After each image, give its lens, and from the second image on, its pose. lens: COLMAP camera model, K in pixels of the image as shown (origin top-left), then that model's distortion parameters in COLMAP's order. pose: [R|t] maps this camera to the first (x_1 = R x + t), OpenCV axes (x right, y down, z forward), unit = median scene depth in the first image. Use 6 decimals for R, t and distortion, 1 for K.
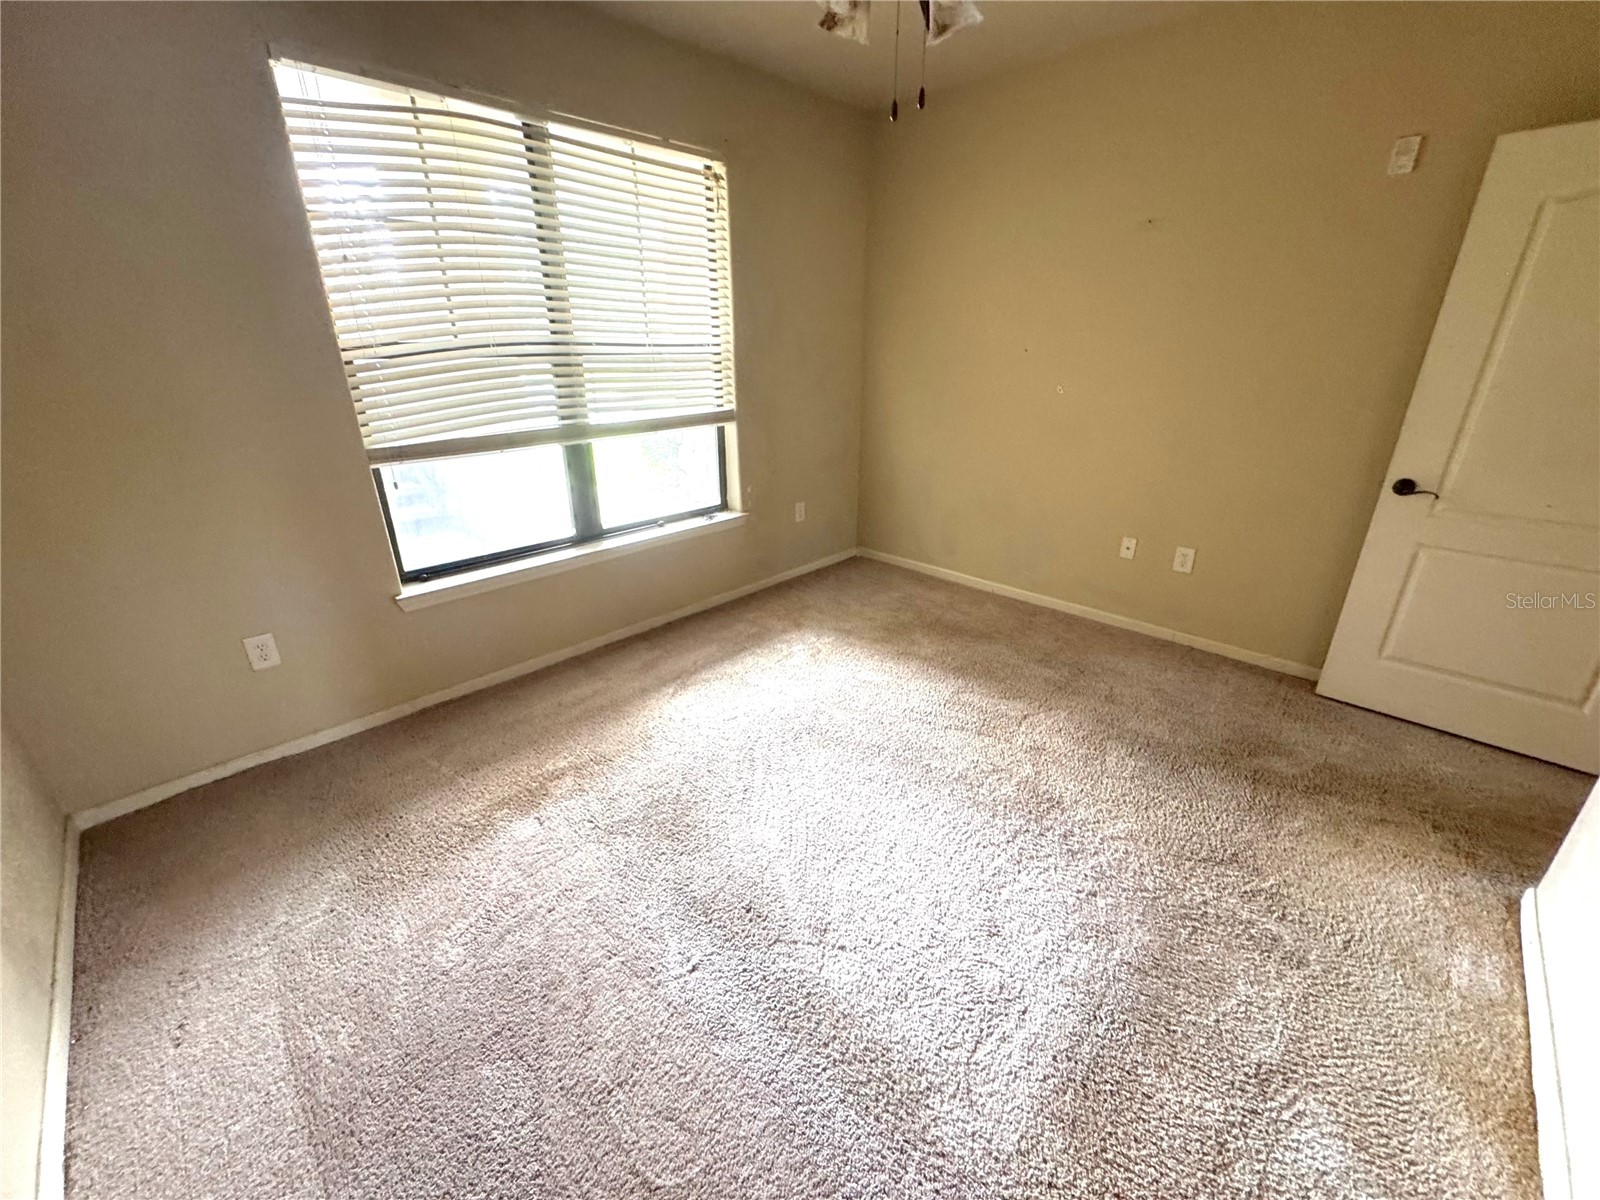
lens RADIAL K [[636.6, 0, 799.0], [0, 636.6, 601.2], [0, 0, 1]] dist [-0.001958, -0.000006]
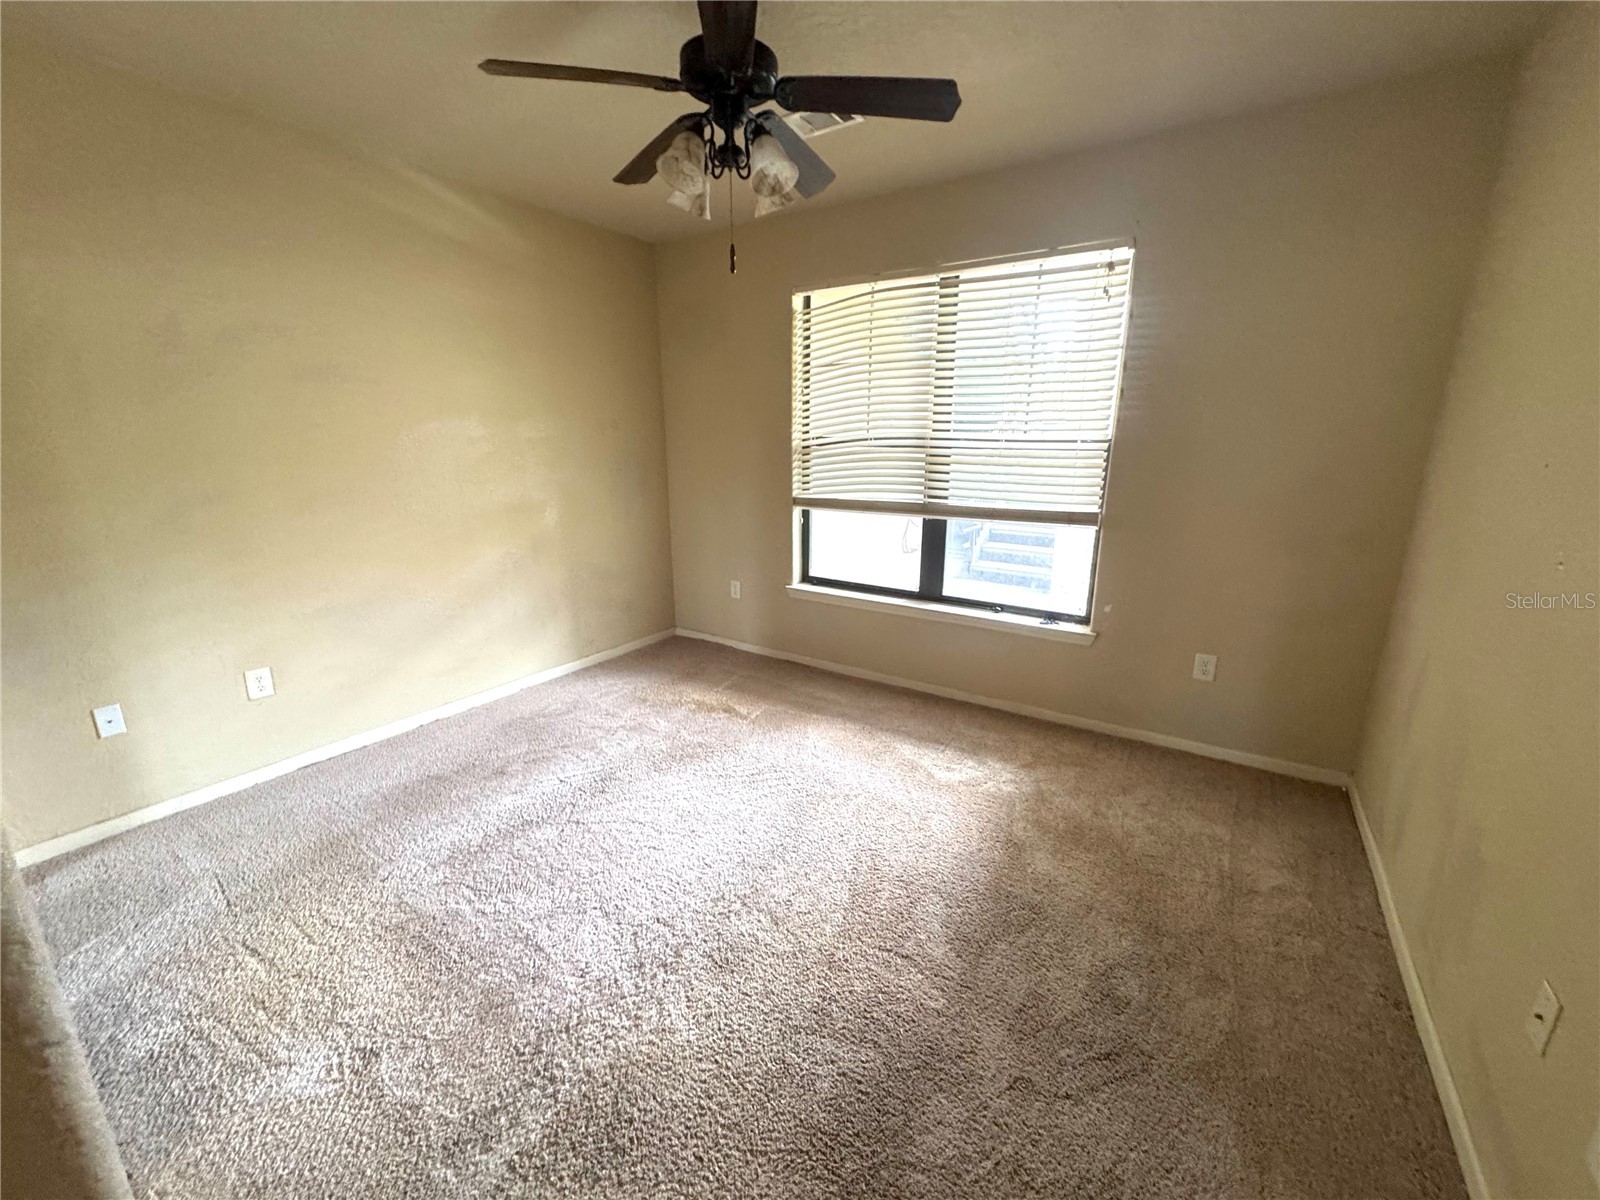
lens RADIAL K [[636.6, 0, 799.0], [0, 636.6, 601.2], [0, 0, 1]] dist [-0.001958, -0.000006]
pose [[0.185267, 0.252923, -0.949582, 0.808876], [-0.372200, 0.912377, 0.170395, -0.225185], [0.909474, 0.321866, 0.263171, 0.524520]]
